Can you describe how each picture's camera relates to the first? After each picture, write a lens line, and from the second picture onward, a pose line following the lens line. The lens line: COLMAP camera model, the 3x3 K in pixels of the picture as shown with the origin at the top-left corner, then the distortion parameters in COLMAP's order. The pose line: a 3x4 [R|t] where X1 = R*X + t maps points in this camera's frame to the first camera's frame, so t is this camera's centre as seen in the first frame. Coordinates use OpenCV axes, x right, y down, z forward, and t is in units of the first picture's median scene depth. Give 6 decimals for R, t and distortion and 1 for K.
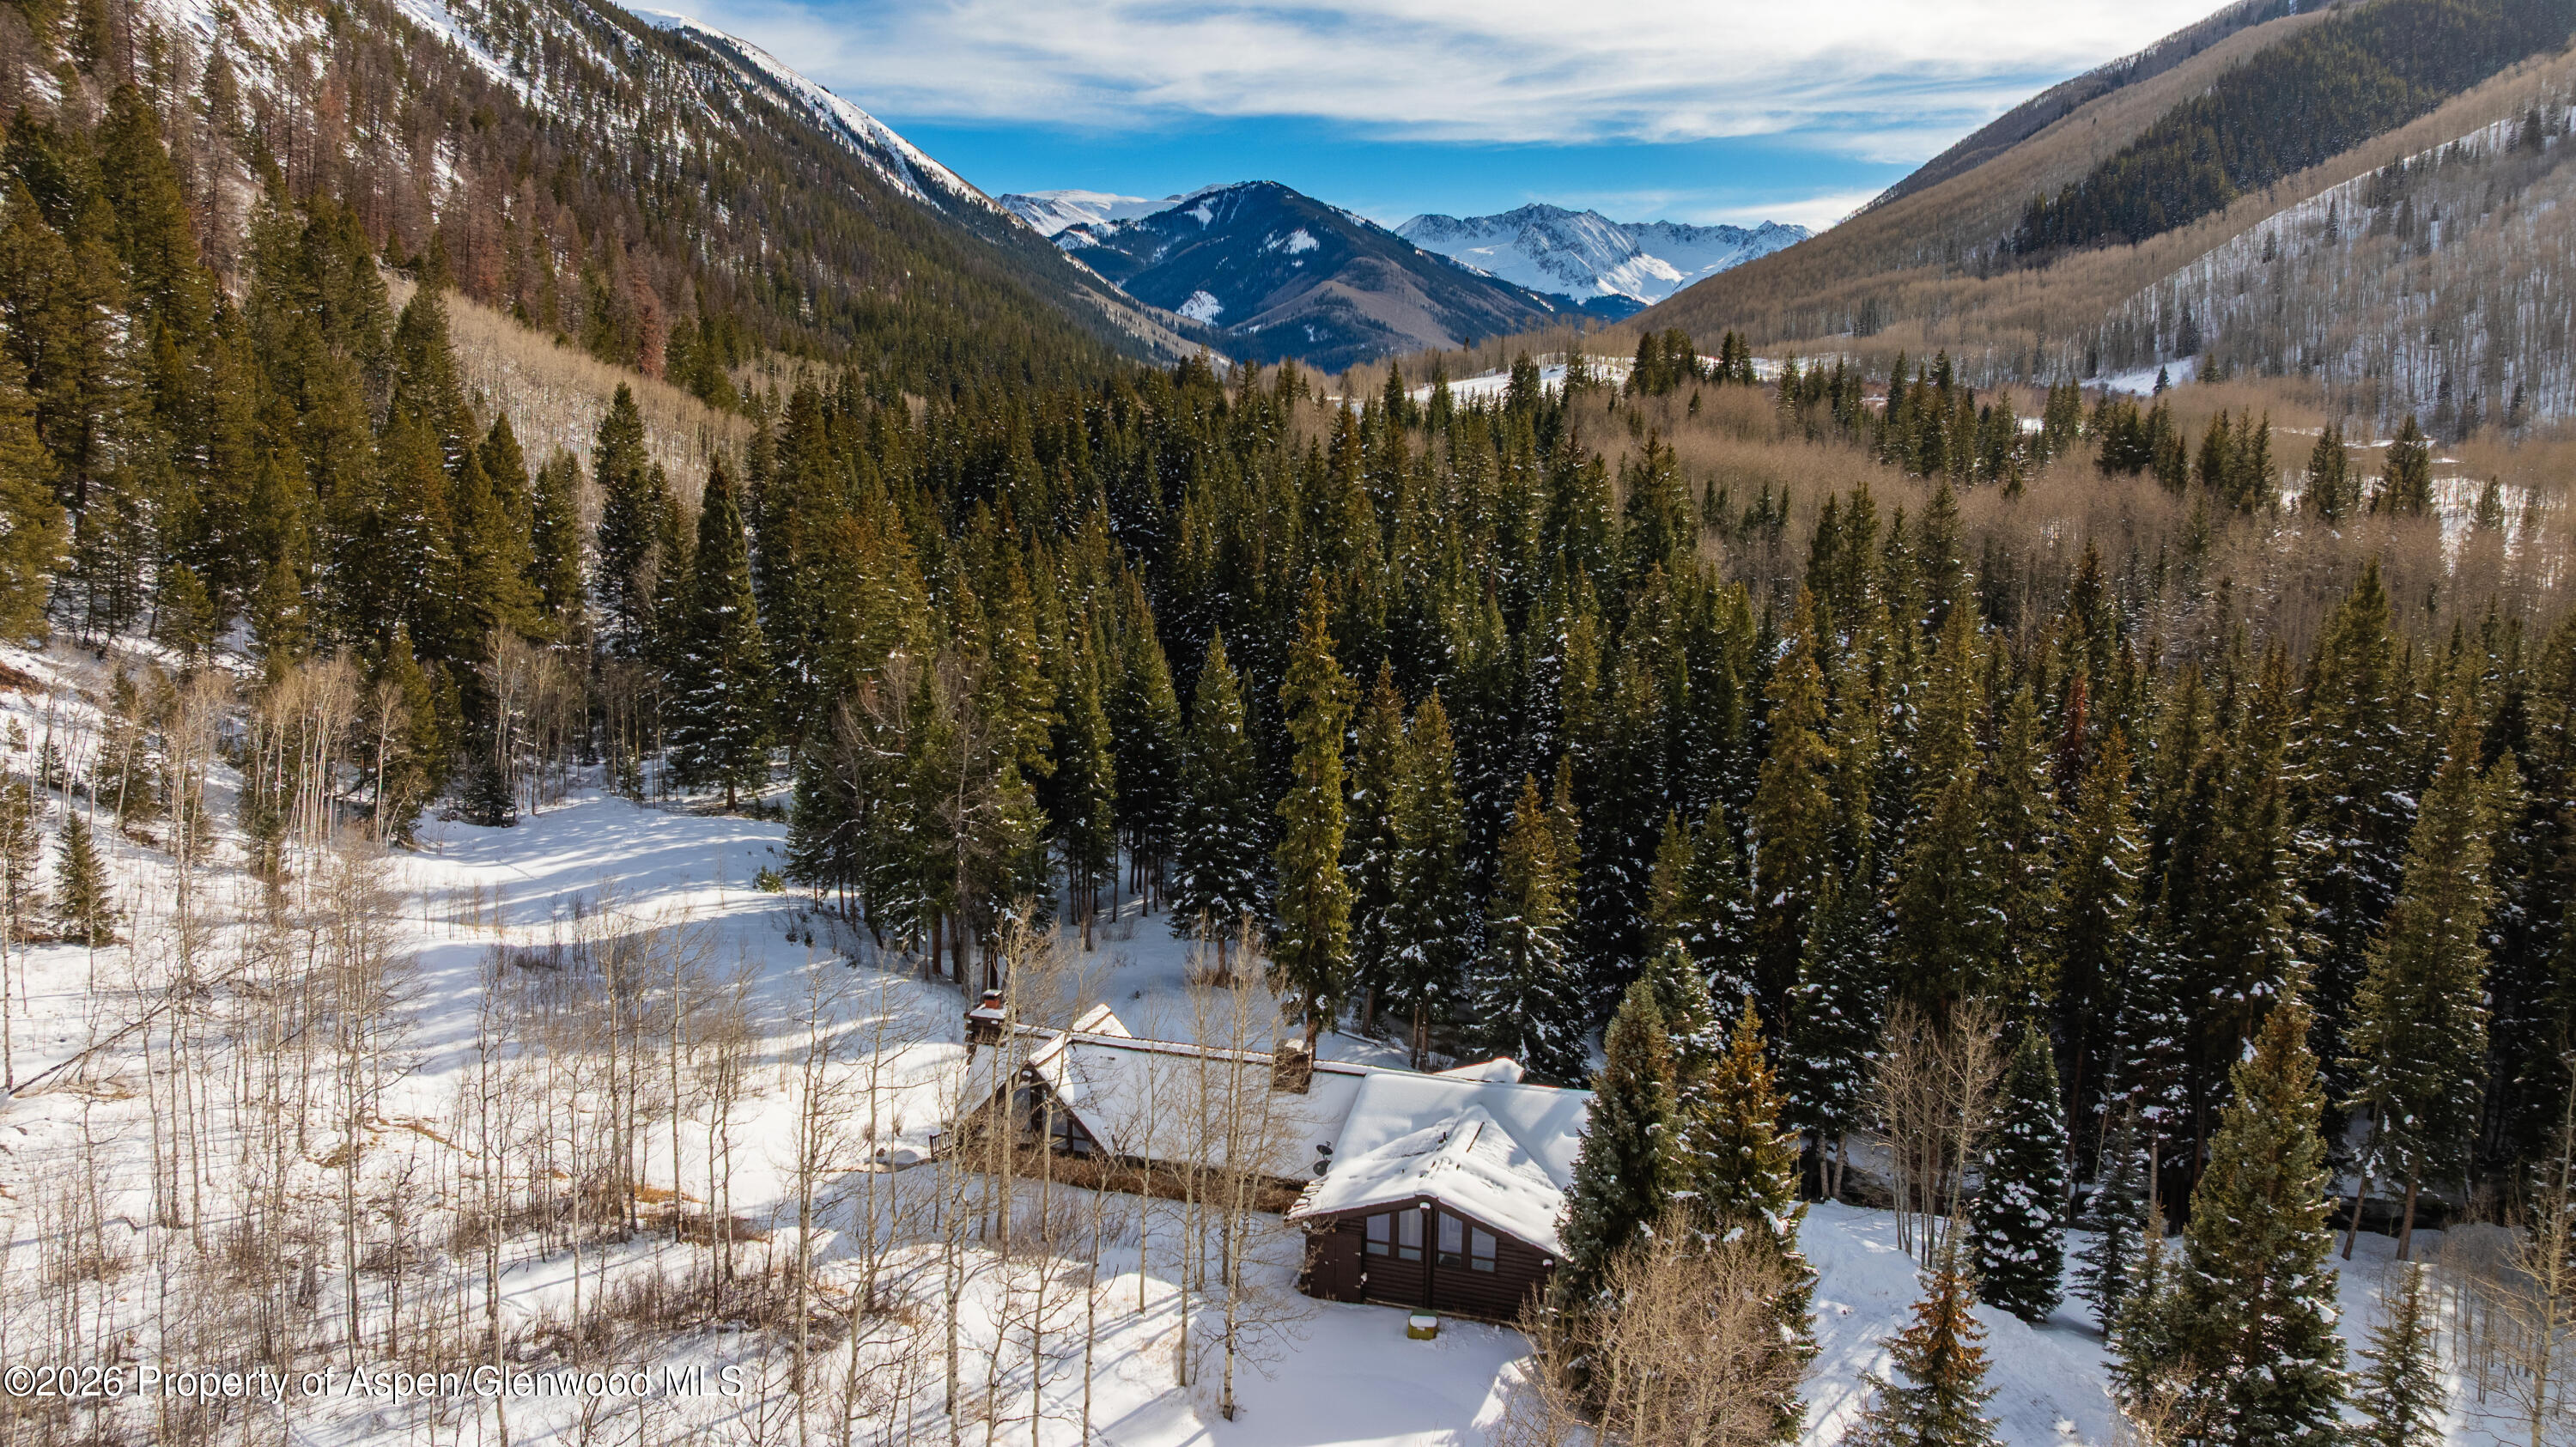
lens RADIAL K [[1787.2, 0, 1288.0], [0, 1787.2, 723.5], [0, 0, 1]] dist [-0.029816, -0.001784]
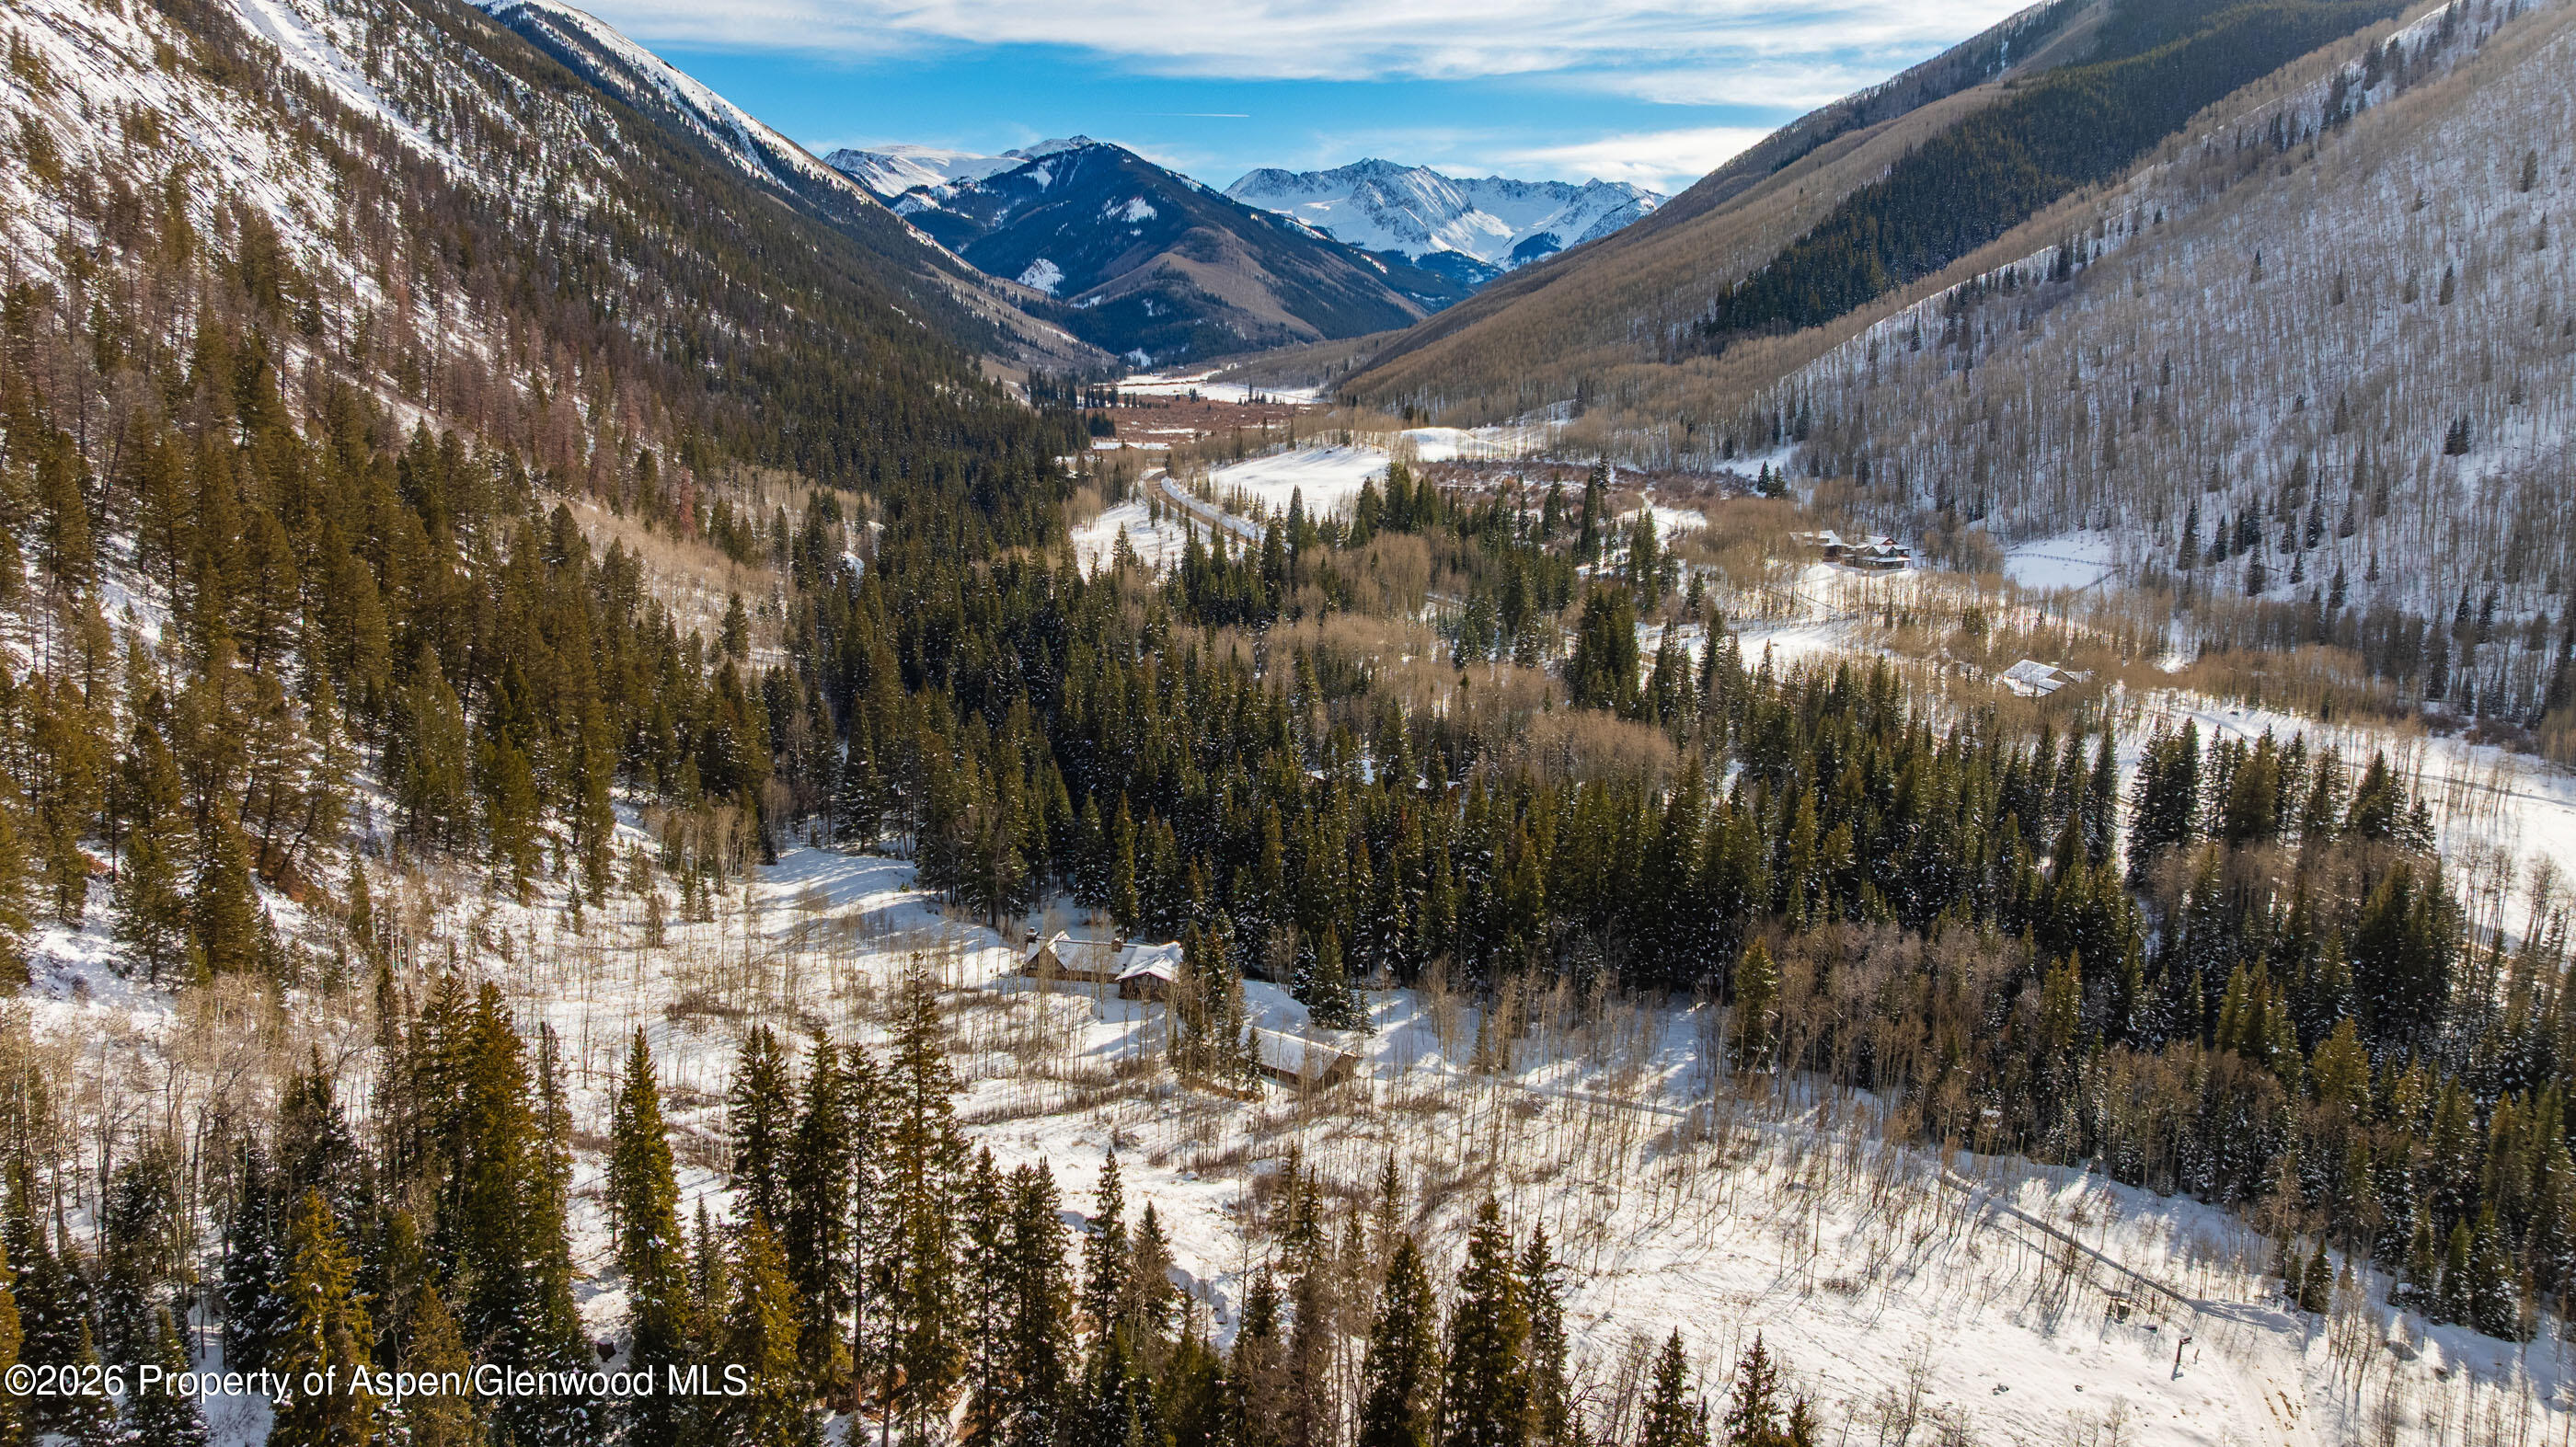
lens RADIAL K [[1787.0, 0, 1288.0], [0, 1787.0, 723.5], [0, 0, 1]] dist [-0.029816, -0.001784]
pose [[0.996254, -0.016779, 0.084831, 0.000931], [0.014096, 0.999385, 0.032121, -0.007204], [-0.085318, -0.030805, 0.995877, -0.050991]]
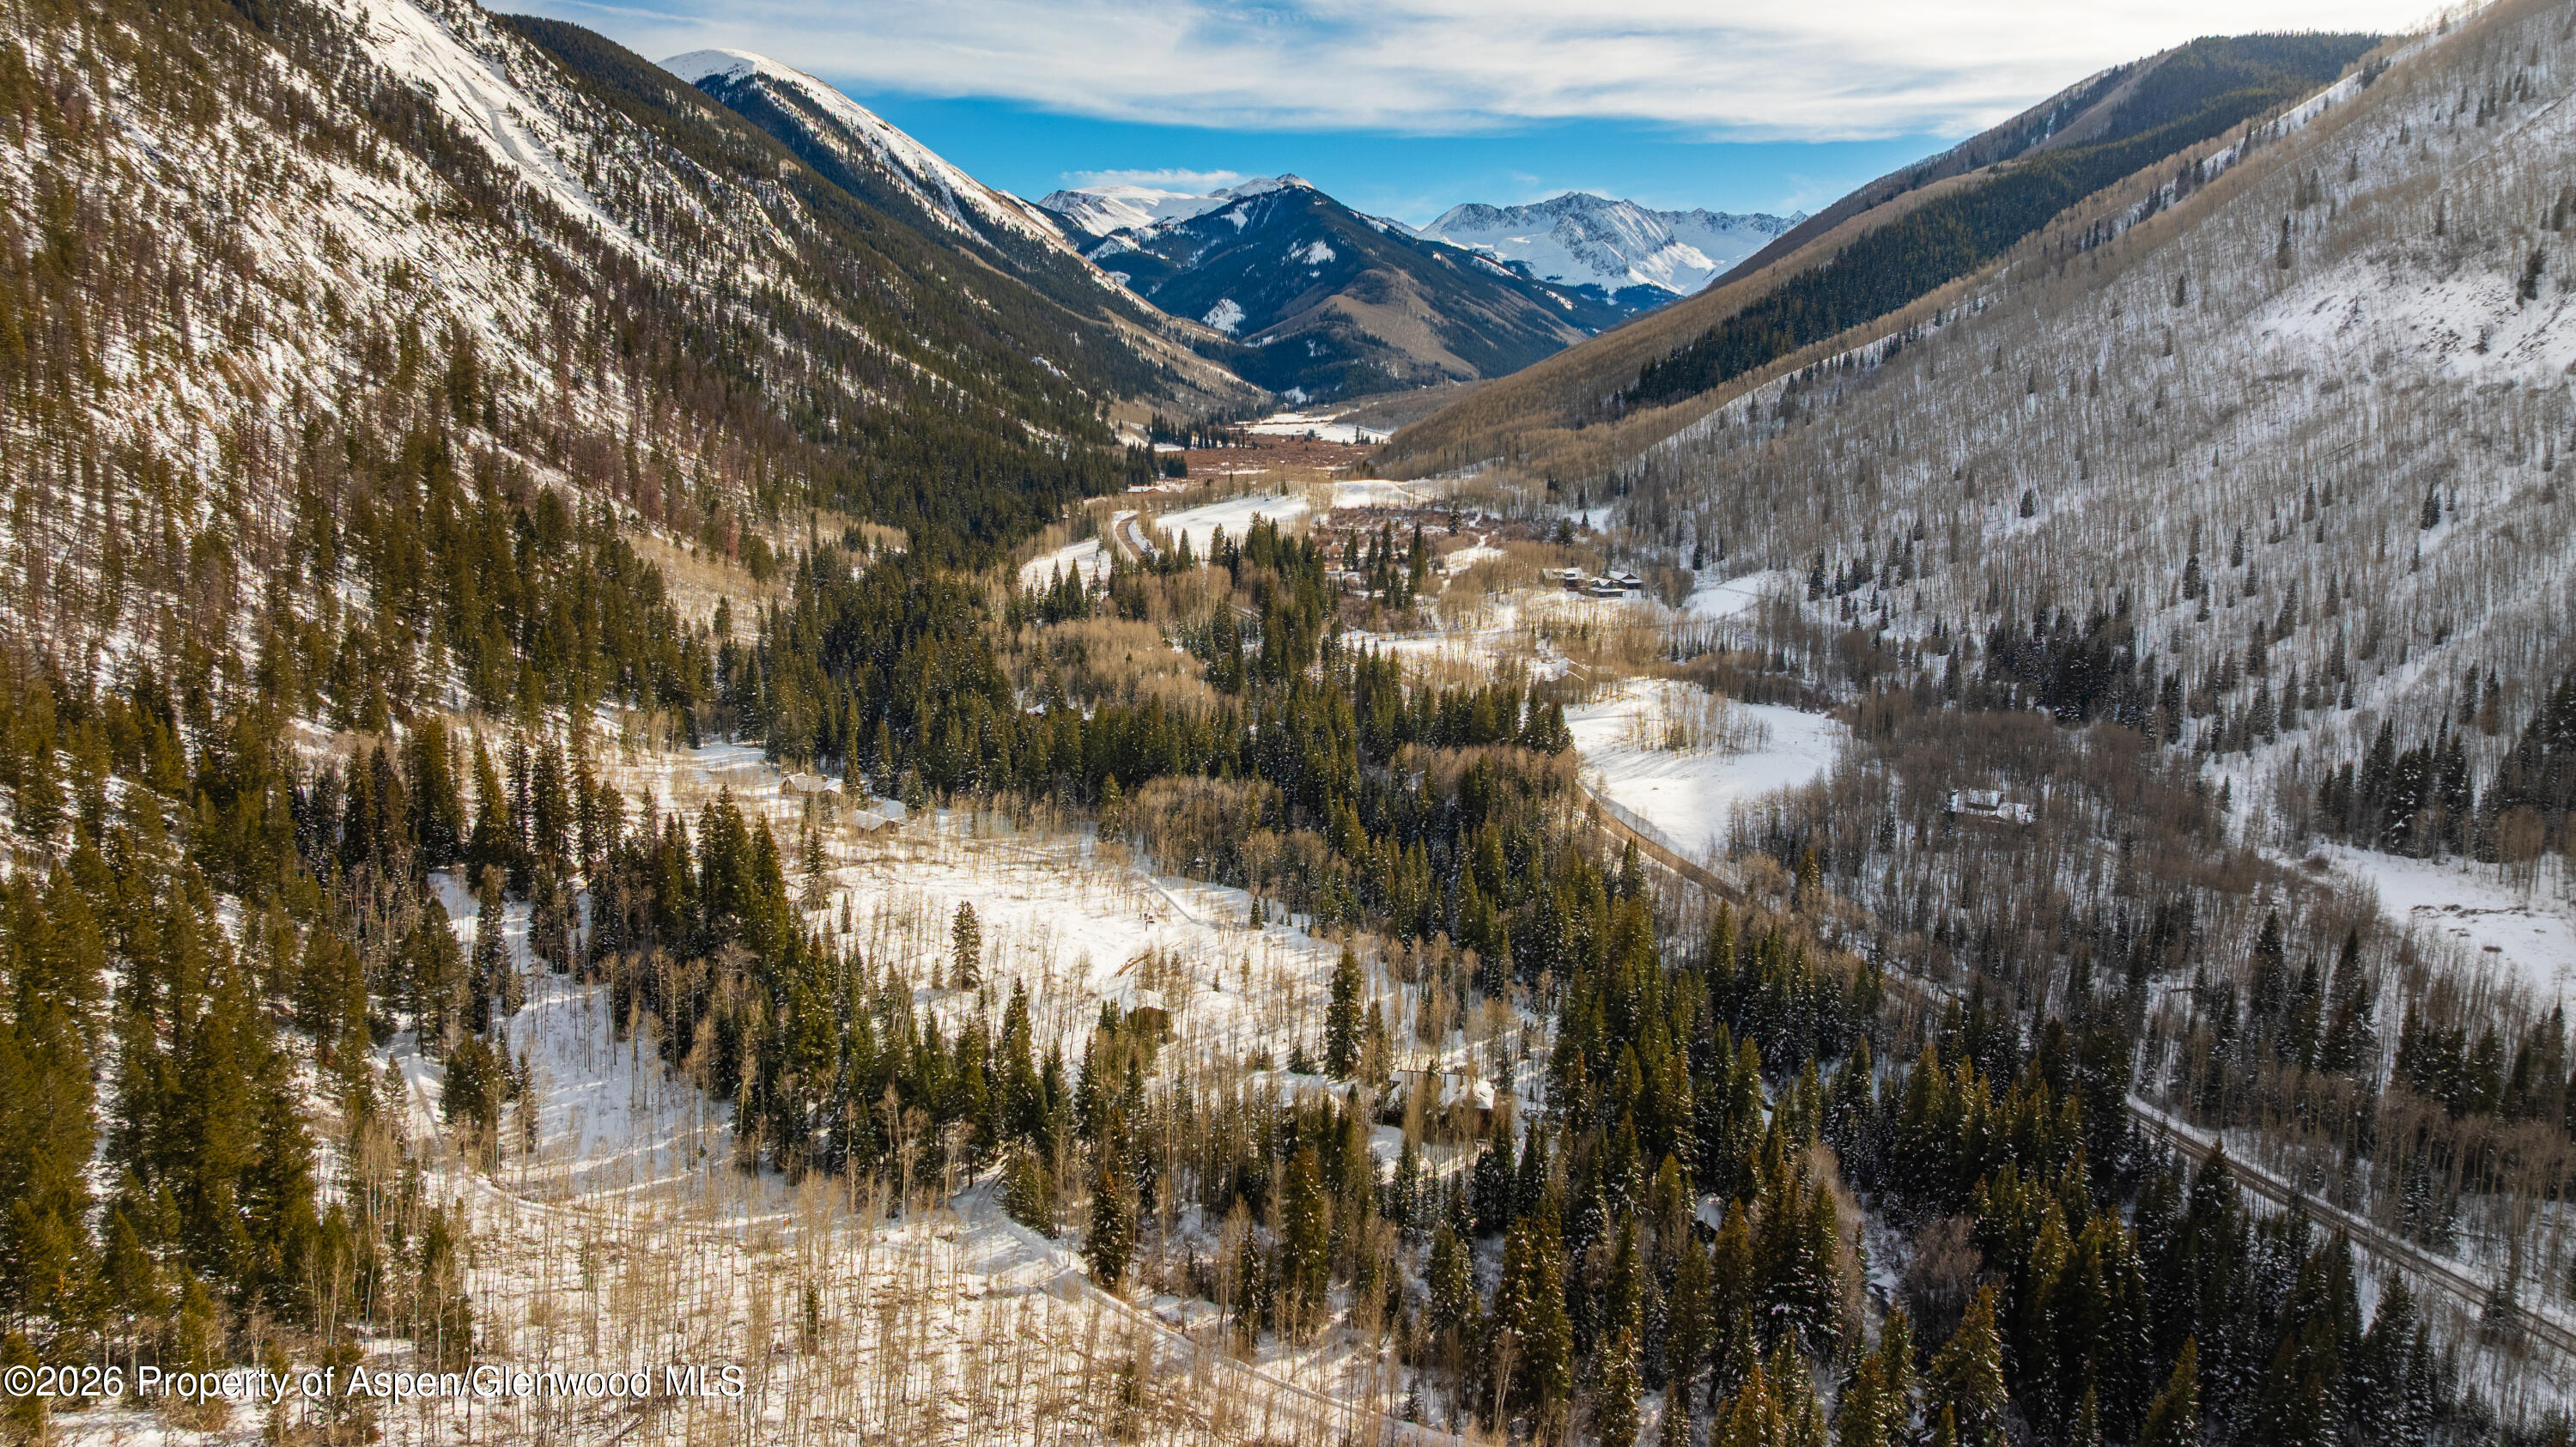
lens RADIAL K [[1778.4, 0, 1288.0], [0, 1778.4, 723.5], [0, 0, 1]] dist [0.038168, -0.197609]
pose [[0.999239, 0.011407, -0.037298, 0.039606], [-0.010738, 0.999779, 0.018097, -0.003300], [0.037496, -0.017683, 0.999140, -0.113018]]
